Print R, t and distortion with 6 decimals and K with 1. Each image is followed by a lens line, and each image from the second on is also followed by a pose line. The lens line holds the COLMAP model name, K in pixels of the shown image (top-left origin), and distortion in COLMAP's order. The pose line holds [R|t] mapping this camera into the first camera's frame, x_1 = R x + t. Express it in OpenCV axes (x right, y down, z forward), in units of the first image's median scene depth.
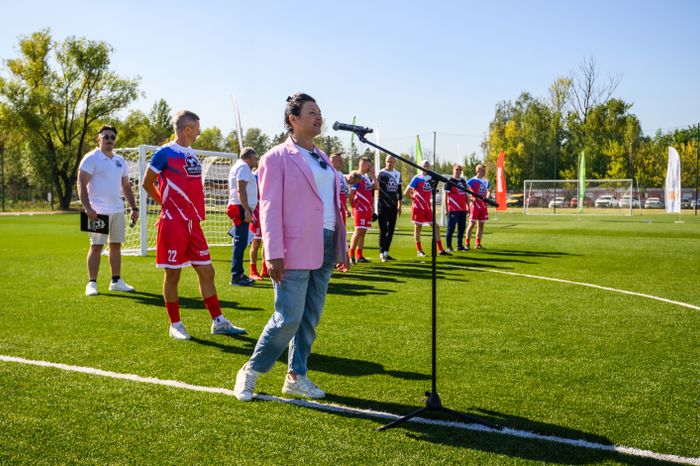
lens RADIAL K [[735.3, 0, 350.0], [0, 735.3, 233.0], [0, 0, 1]] dist [0.026320, -0.002802]
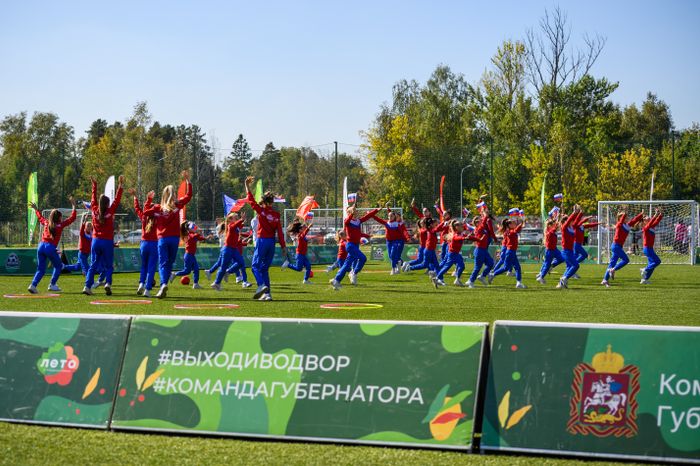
lens RADIAL K [[1416.3, 0, 350.0], [0, 1416.3, 233.0], [0, 0, 1]] dist [-0.010637, 0.068611]
pose [[0.998524, -0.004249, 0.054145, 0.095579], [0.006875, 0.998804, -0.048414, 0.012286], [-0.053875, 0.048715, 0.997359, -0.222077]]
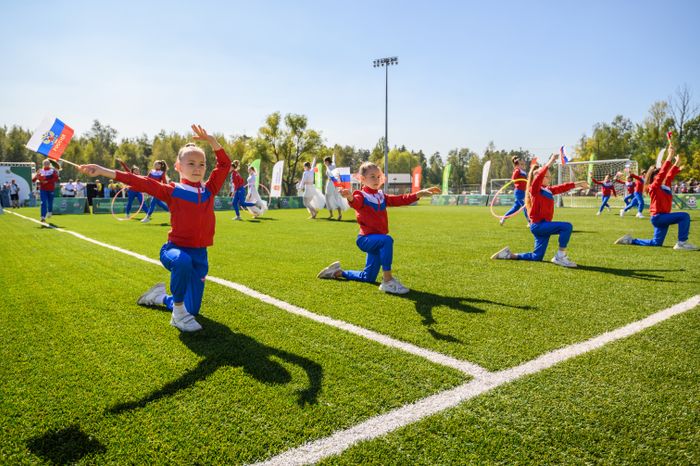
lens RADIAL K [[493.4, 0, 350.0], [0, 493.4, 233.0], [0, 0, 1]] dist [-0.000699, -0.002848]
pose [[0.907581, 0.019248, -0.419435, 0.179069], [-0.006913, 0.999498, 0.030908, 0.009173], [0.419819, -0.025152, 0.907259, -0.083384]]
